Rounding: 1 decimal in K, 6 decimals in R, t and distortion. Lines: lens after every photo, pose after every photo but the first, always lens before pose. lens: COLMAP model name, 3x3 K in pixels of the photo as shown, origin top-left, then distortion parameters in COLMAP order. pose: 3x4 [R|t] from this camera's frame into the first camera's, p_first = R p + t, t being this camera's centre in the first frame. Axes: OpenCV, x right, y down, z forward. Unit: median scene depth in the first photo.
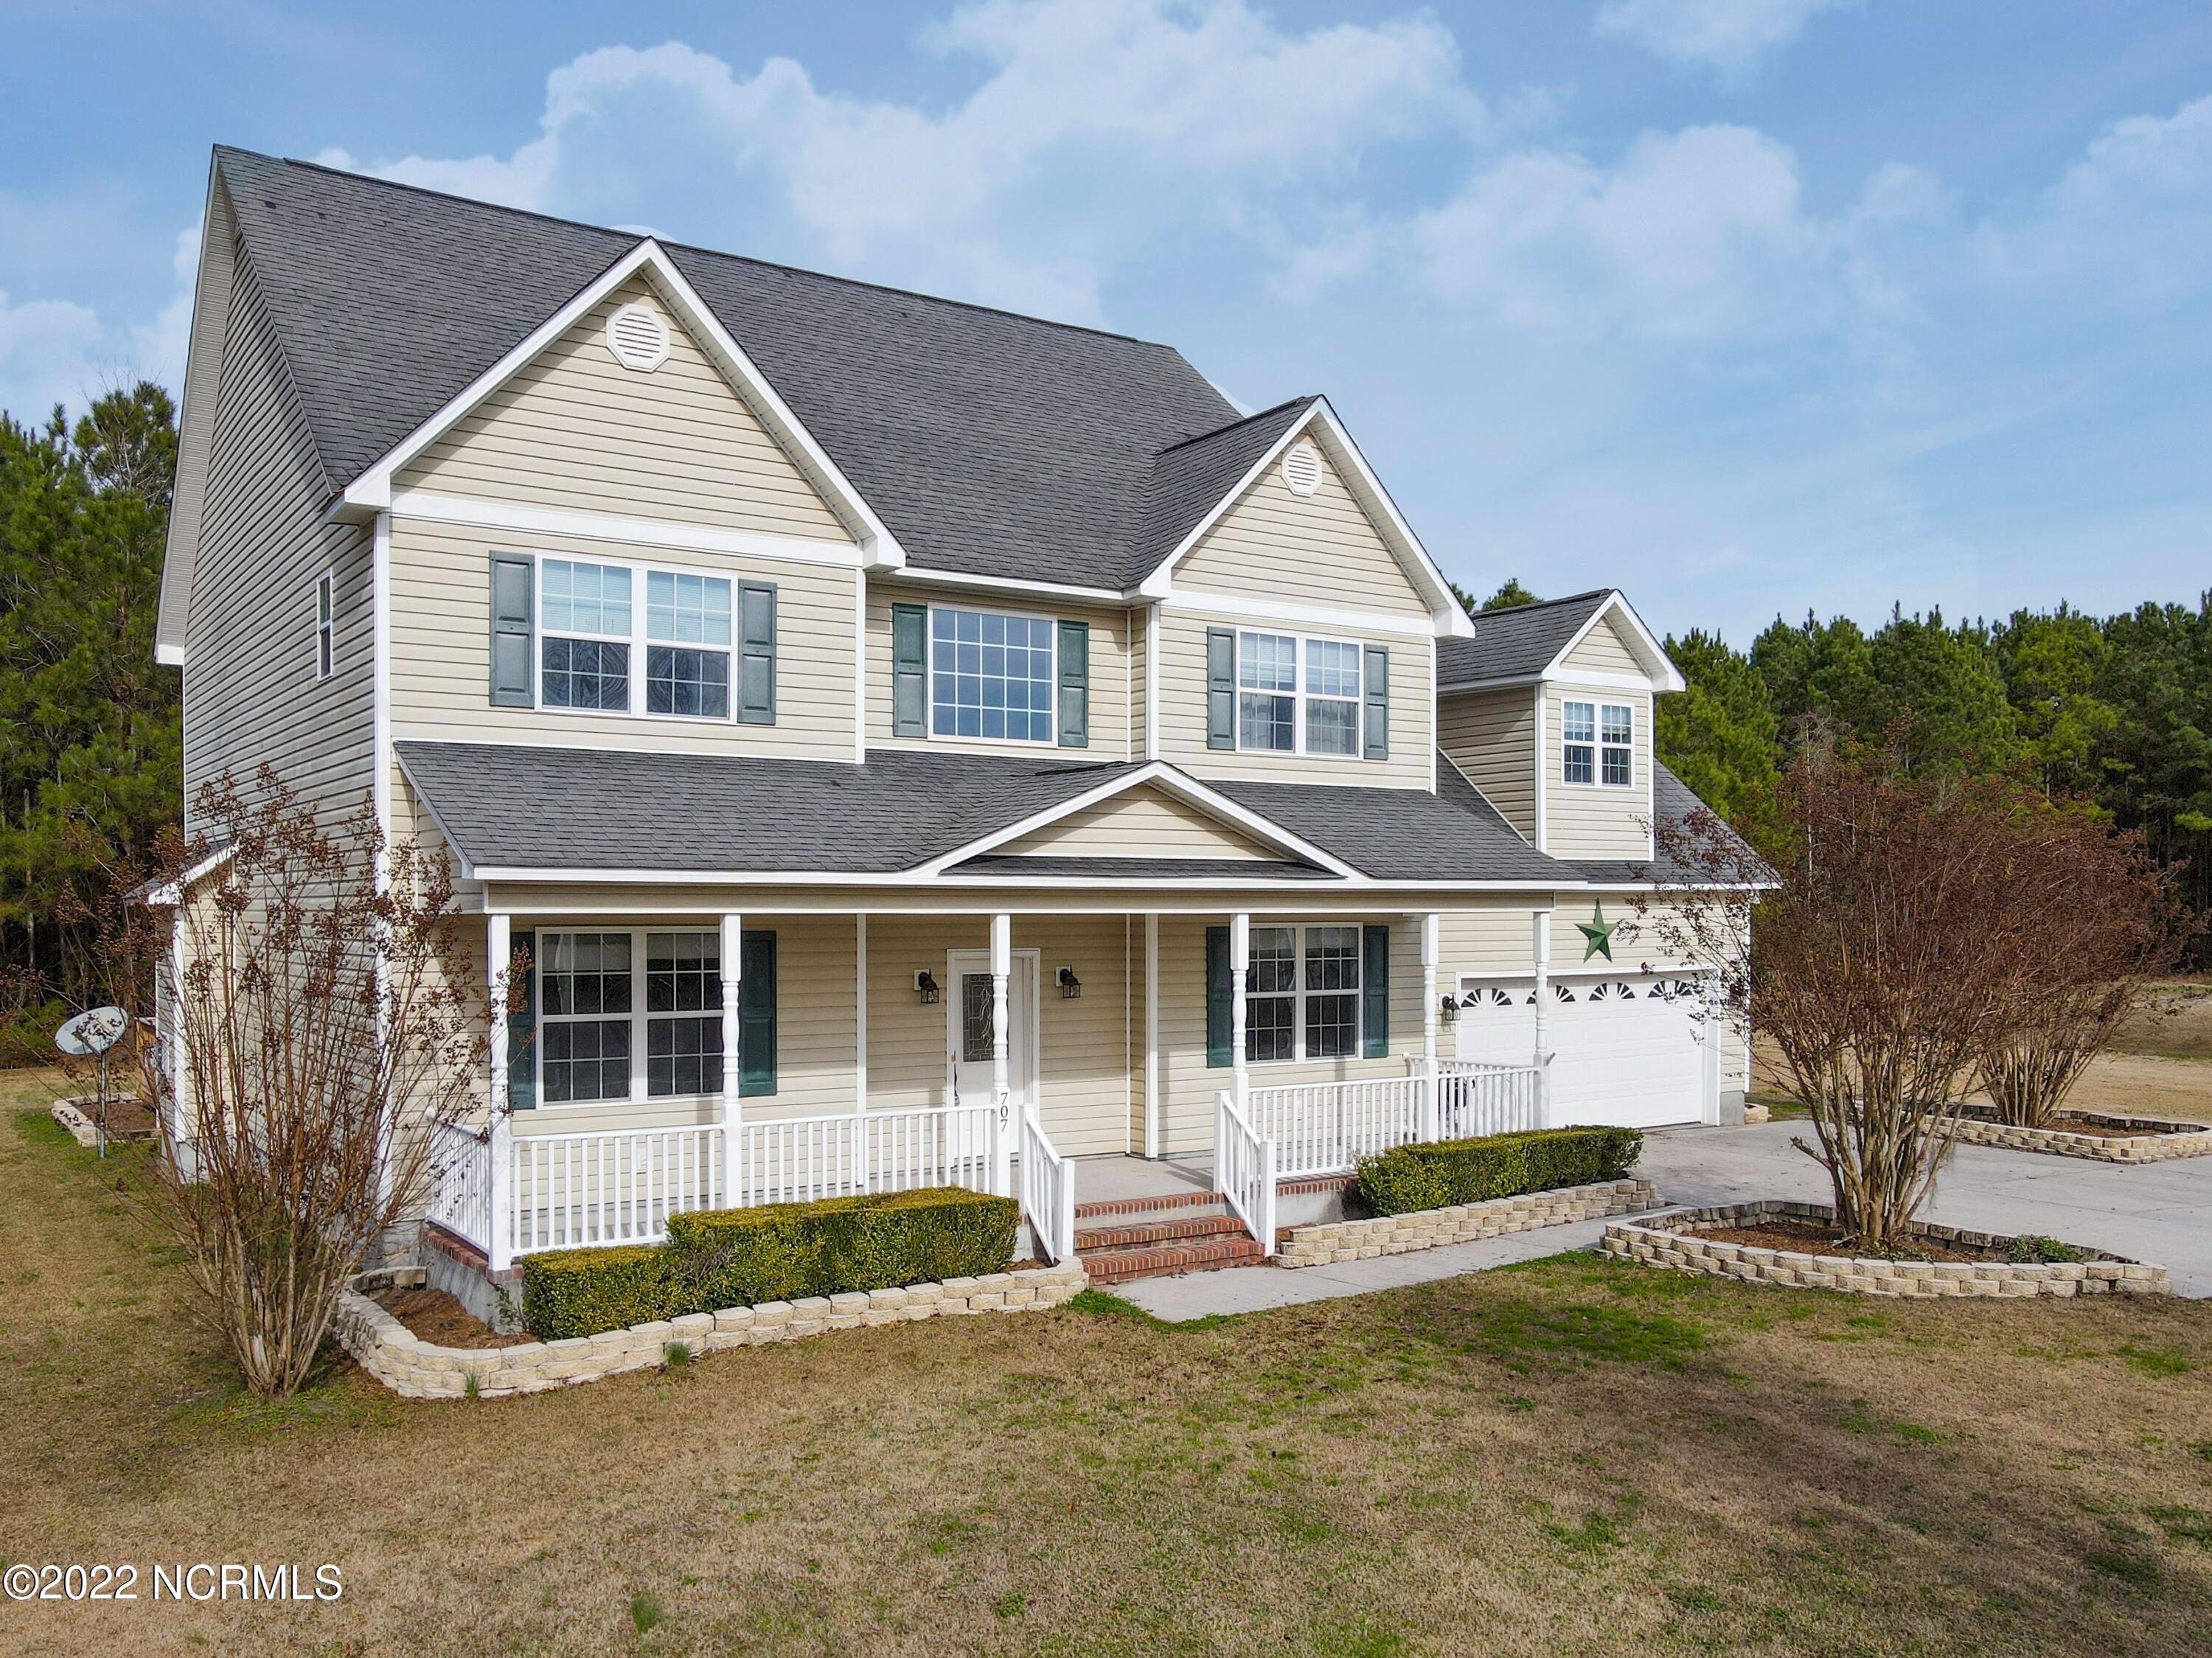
lens RADIAL K [[1825.7, 0, 1106.0], [0, 1825.7, 928.0], [0, 0, 1]] dist [0.008508, 0.007429]
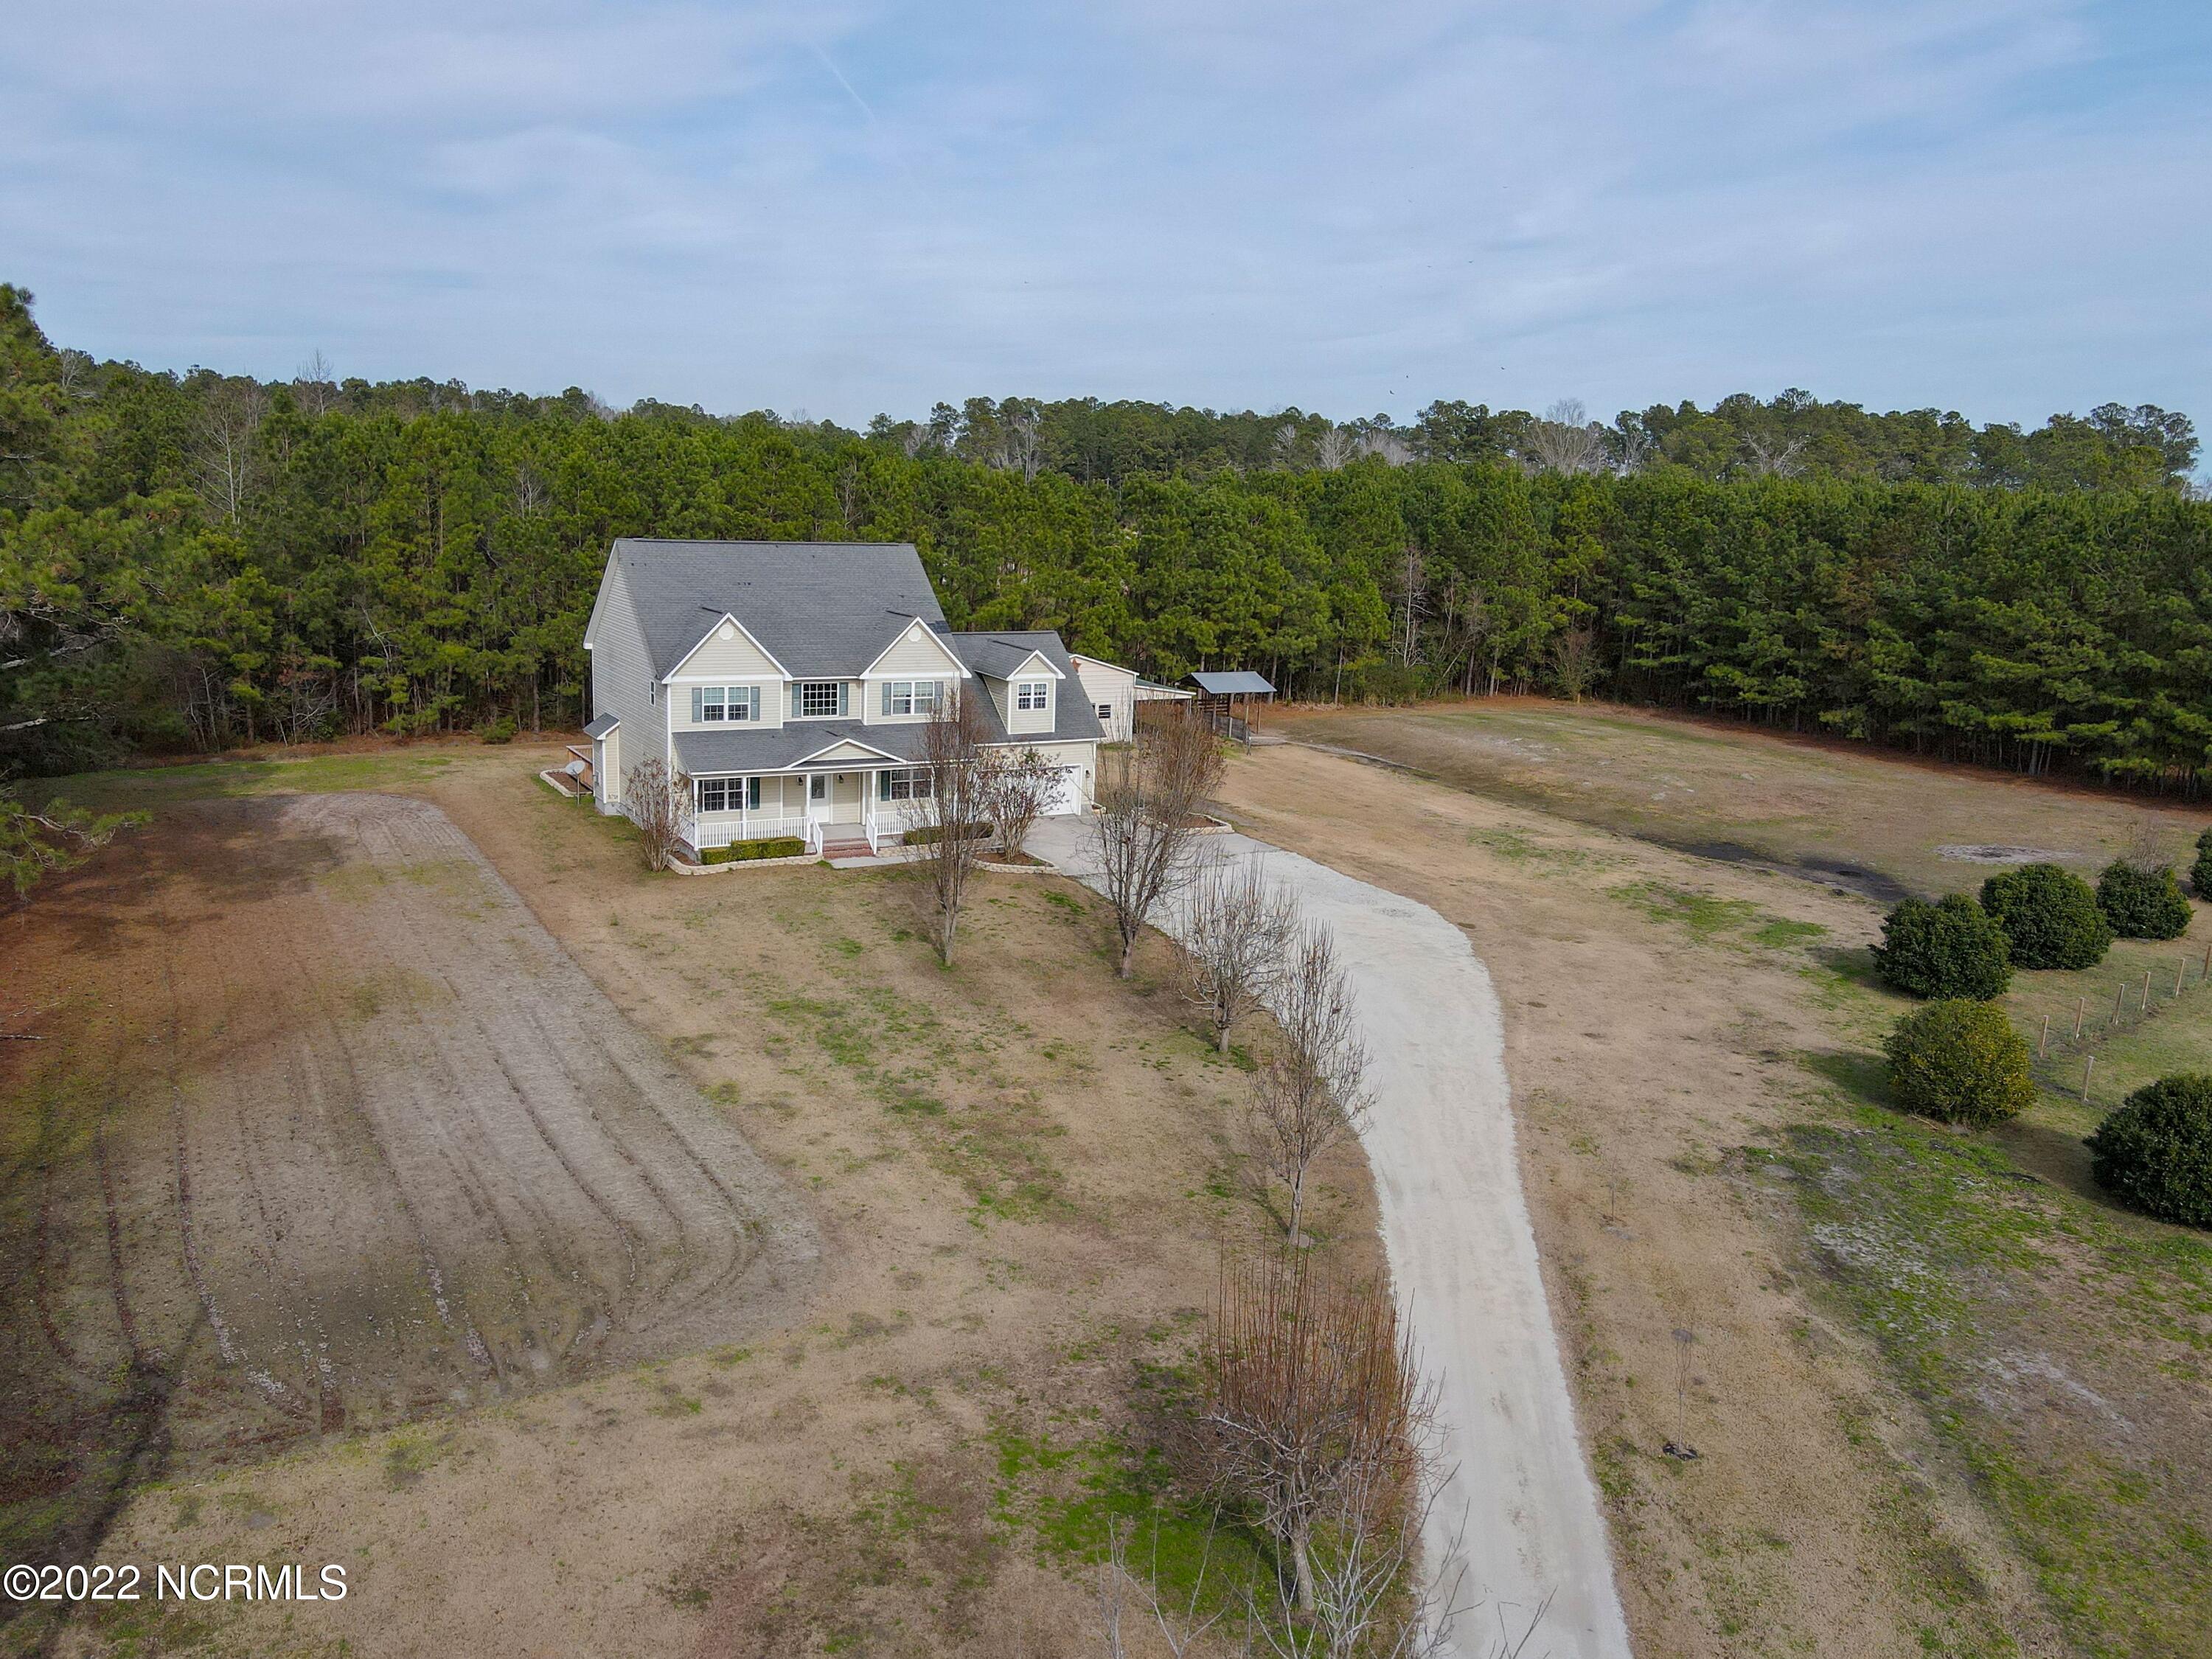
lens RADIAL K [[1673.9, 0, 1106.0], [0, 1673.9, 829.5], [0, 0, 1]] dist [-0.001262, 0.040078]
pose [[0.997055, 0.056211, -0.052160, 0.745484], [-0.044957, 0.979528, 0.196226, -0.597340], [0.062122, -0.193303, 0.979170, -2.483964]]
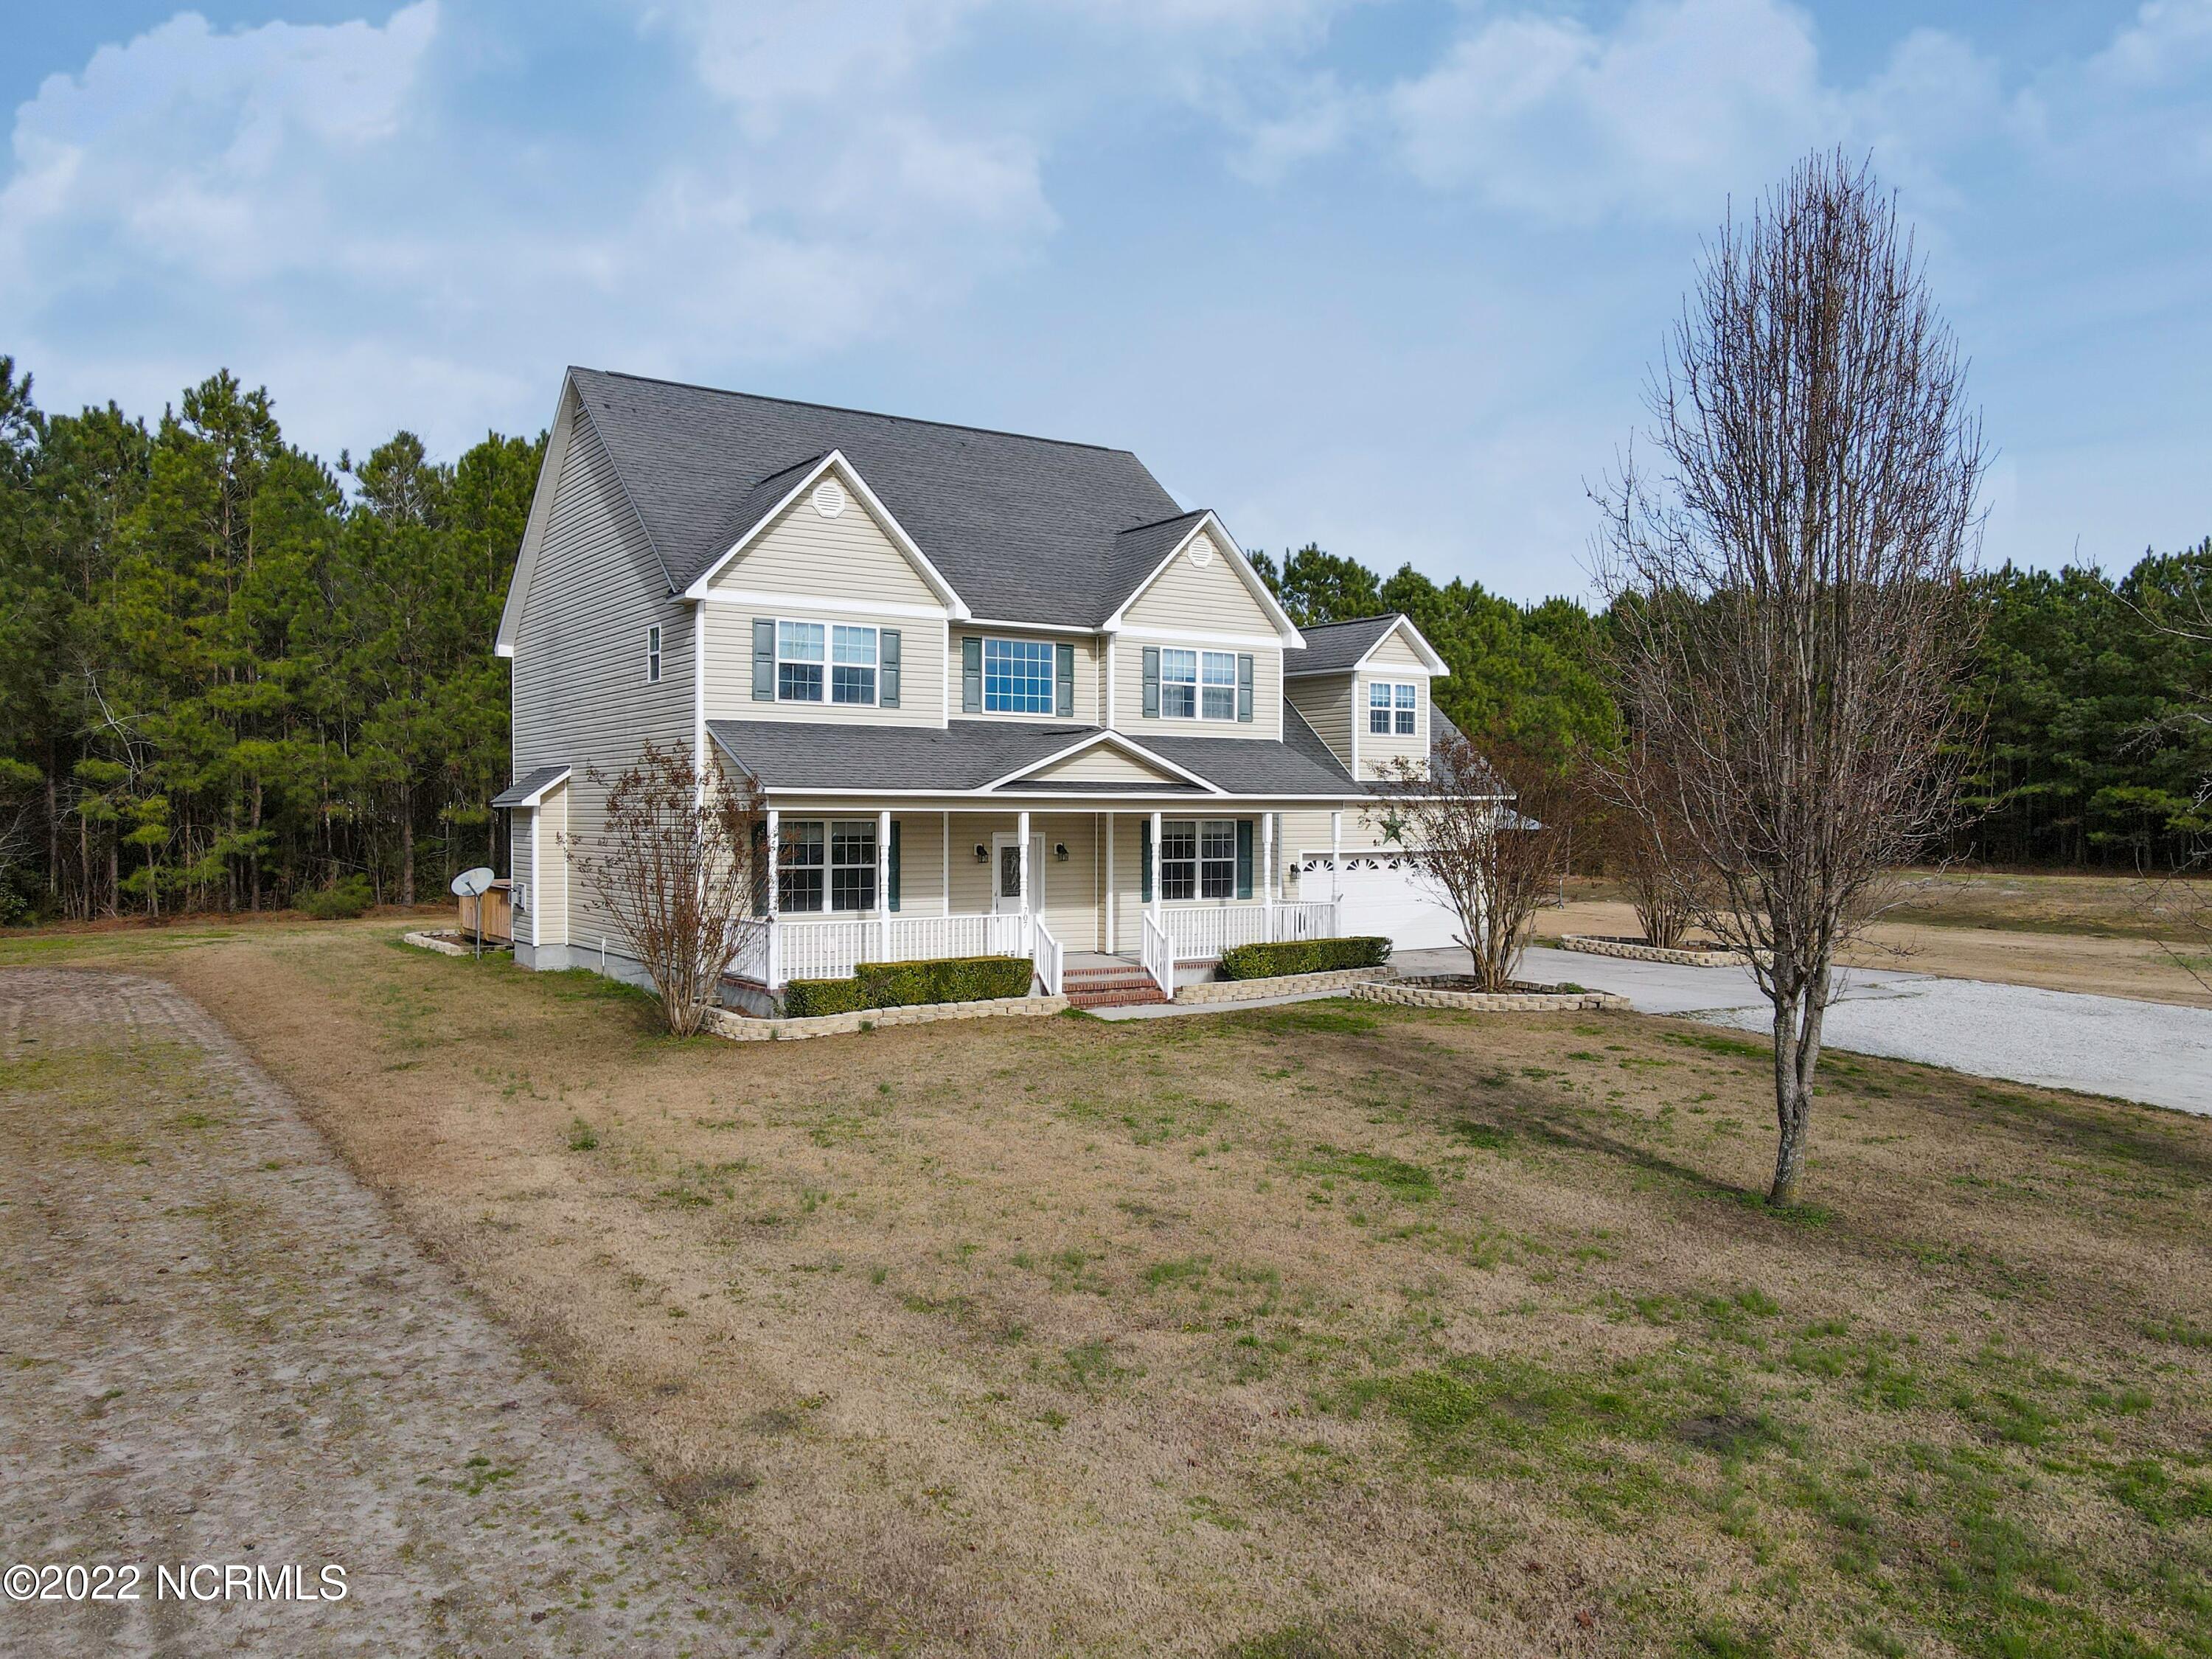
lens RADIAL K [[1625.1, 0, 1115.2], [0, 1625.1, 838.5], [0, 0, 1]] dist [0.012336, 0.003071]
pose [[0.999982, 0.003030, 0.005152, 0.023556], [-0.003053, 0.999986, 0.004407, 0.010302], [-0.005139, -0.004423, 0.999977, -0.574289]]
